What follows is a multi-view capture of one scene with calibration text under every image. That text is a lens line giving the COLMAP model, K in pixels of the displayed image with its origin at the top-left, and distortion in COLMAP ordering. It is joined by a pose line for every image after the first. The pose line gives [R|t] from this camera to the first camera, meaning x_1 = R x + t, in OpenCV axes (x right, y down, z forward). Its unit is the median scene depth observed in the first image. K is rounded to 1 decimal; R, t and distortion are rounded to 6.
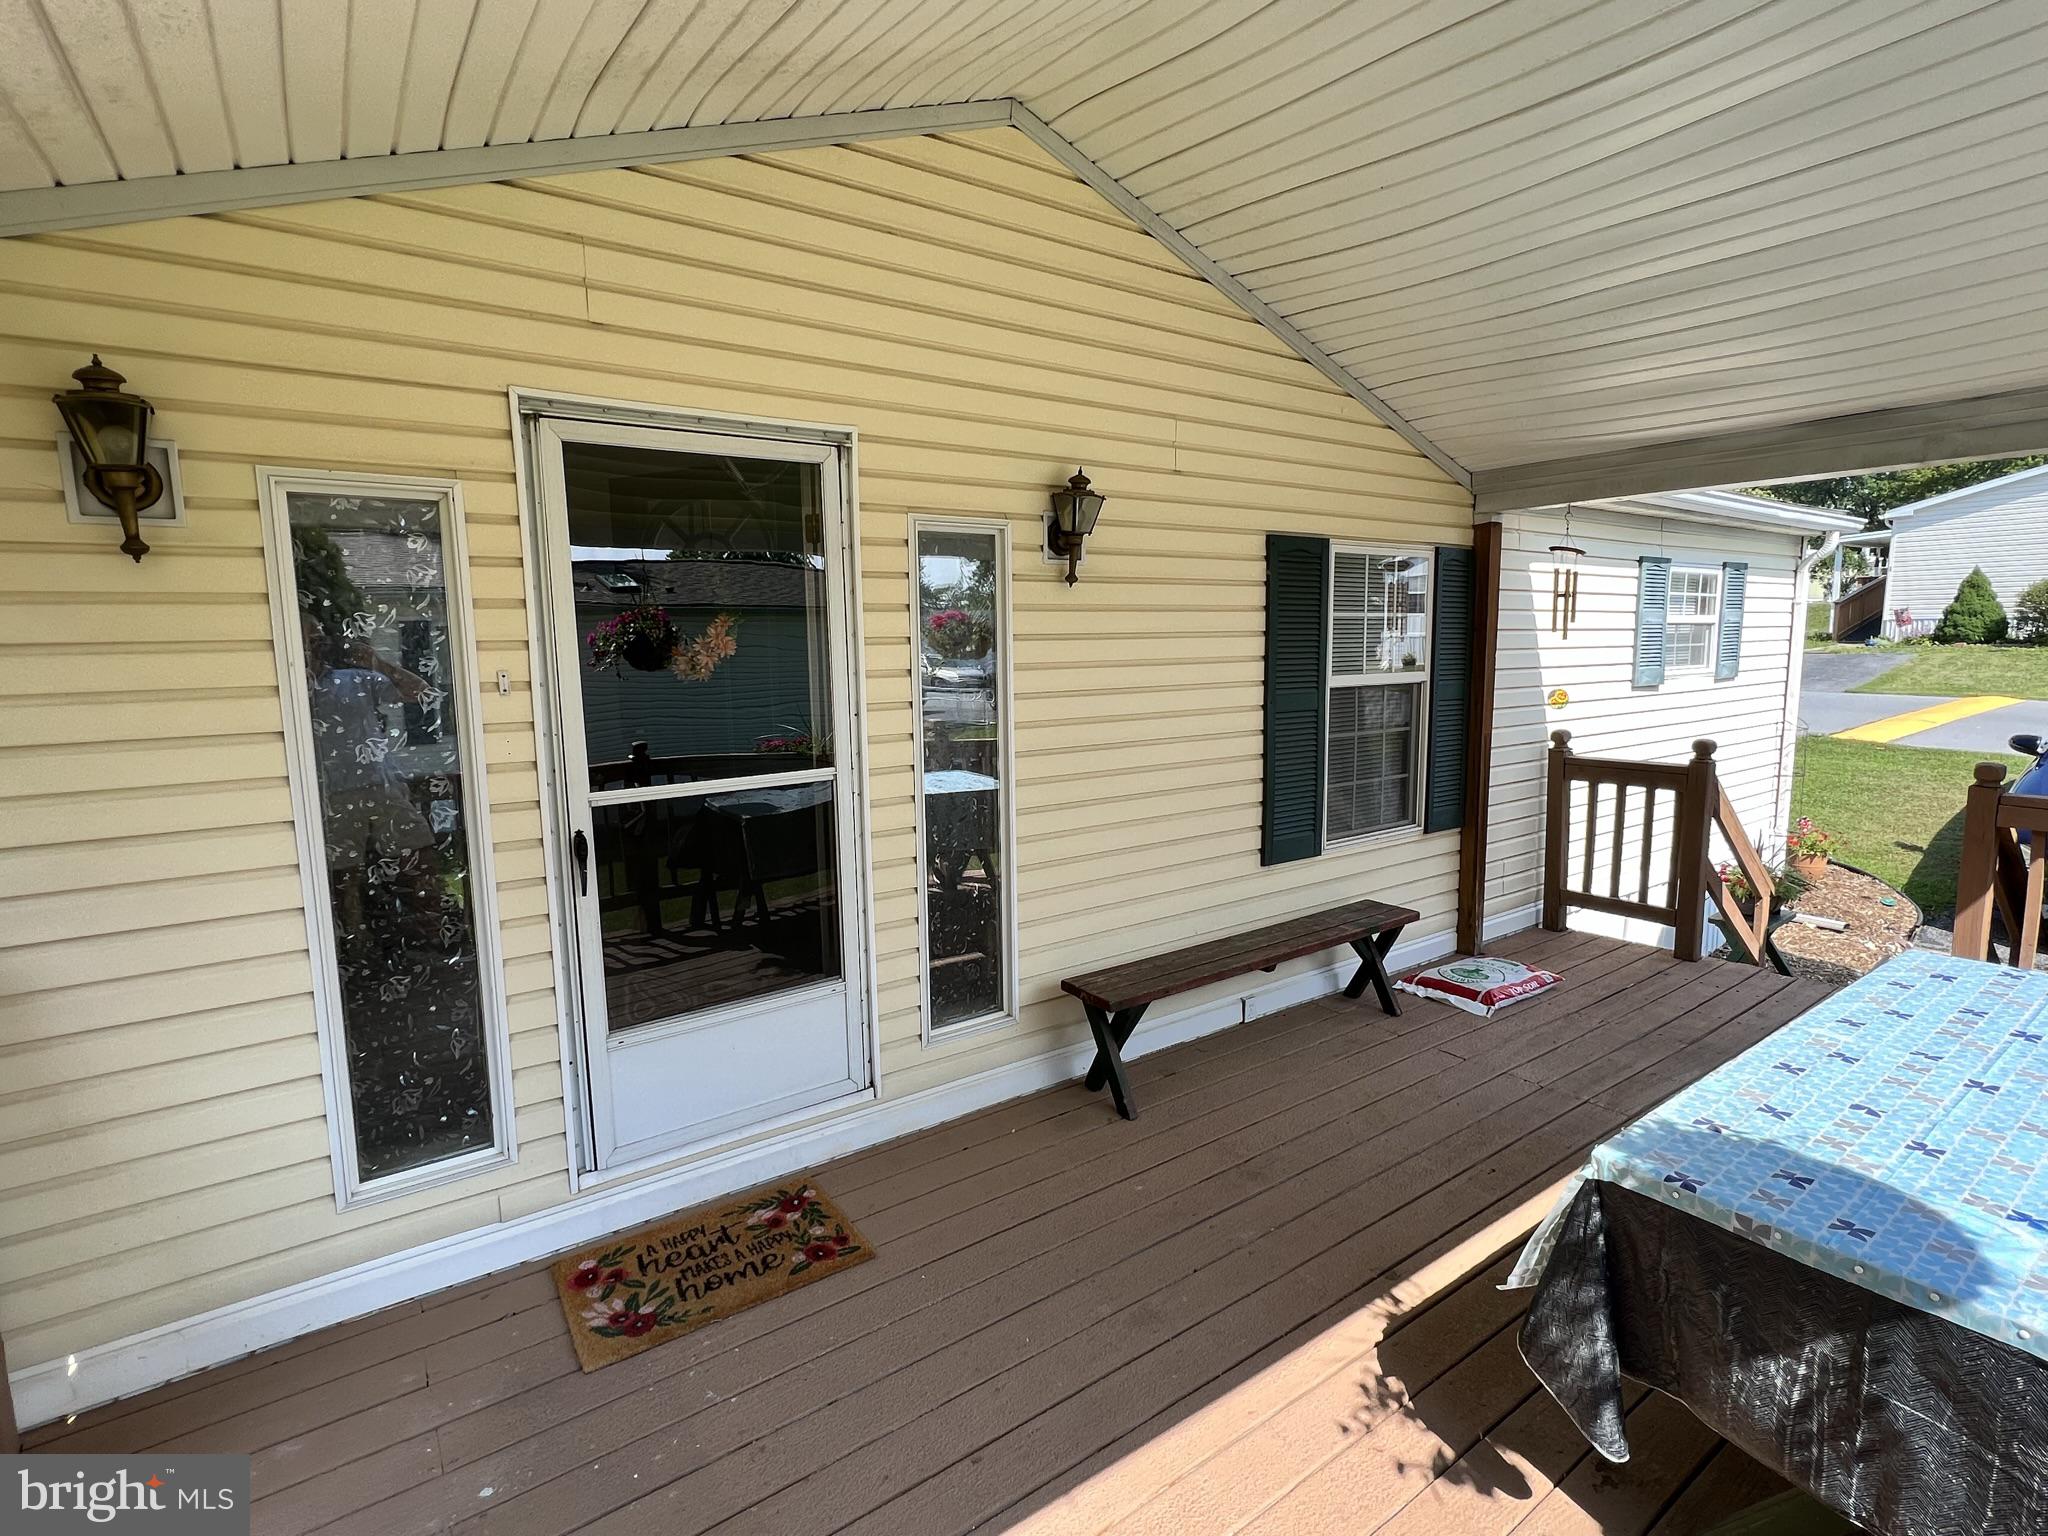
lens RADIAL K [[983.3, 0, 1021.9], [0, 983.3, 762.3], [0, 0, 1]] dist [-0.001445, -0.000263]
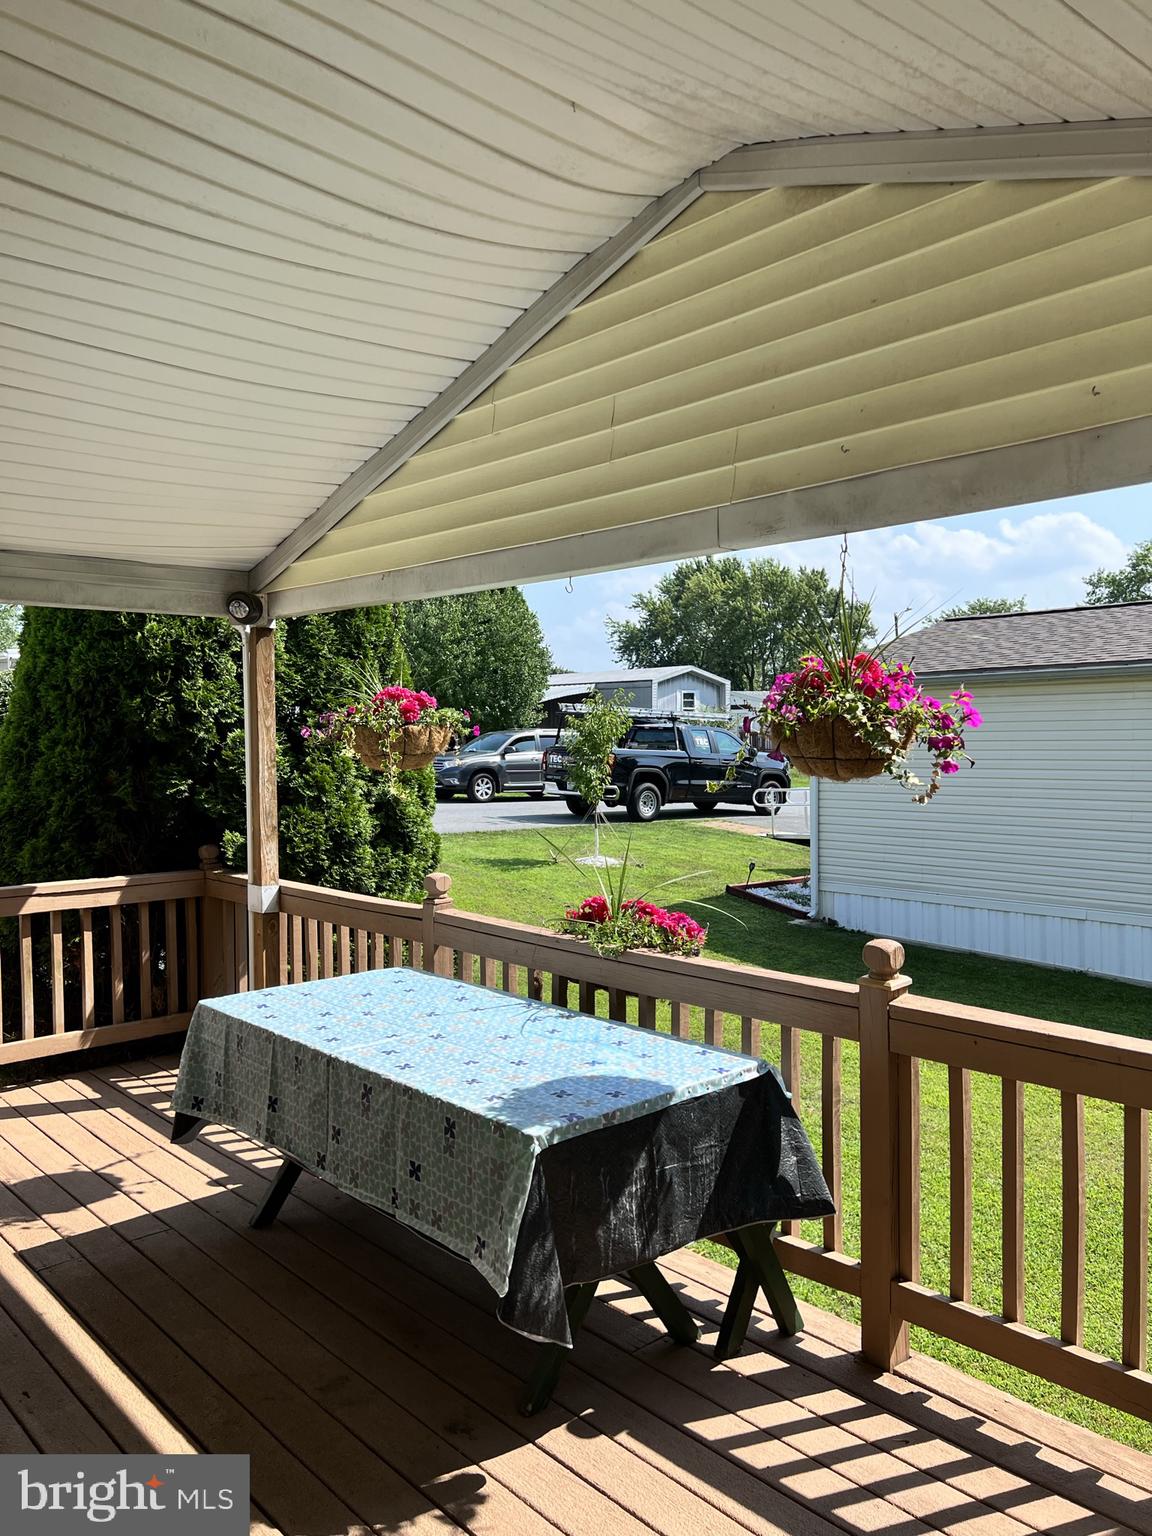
lens RADIAL K [[1165.9, 0, 580.5], [0, 1165.9, 778.5], [0, 0, 1]] dist [0.058855, -0.068422]
pose [[-0.112810, -0.028618, 0.993204, -0.805969], [0.135484, 0.989806, 0.043909, -0.113416], [-0.984336, 0.139516, -0.107783, 0.856545]]
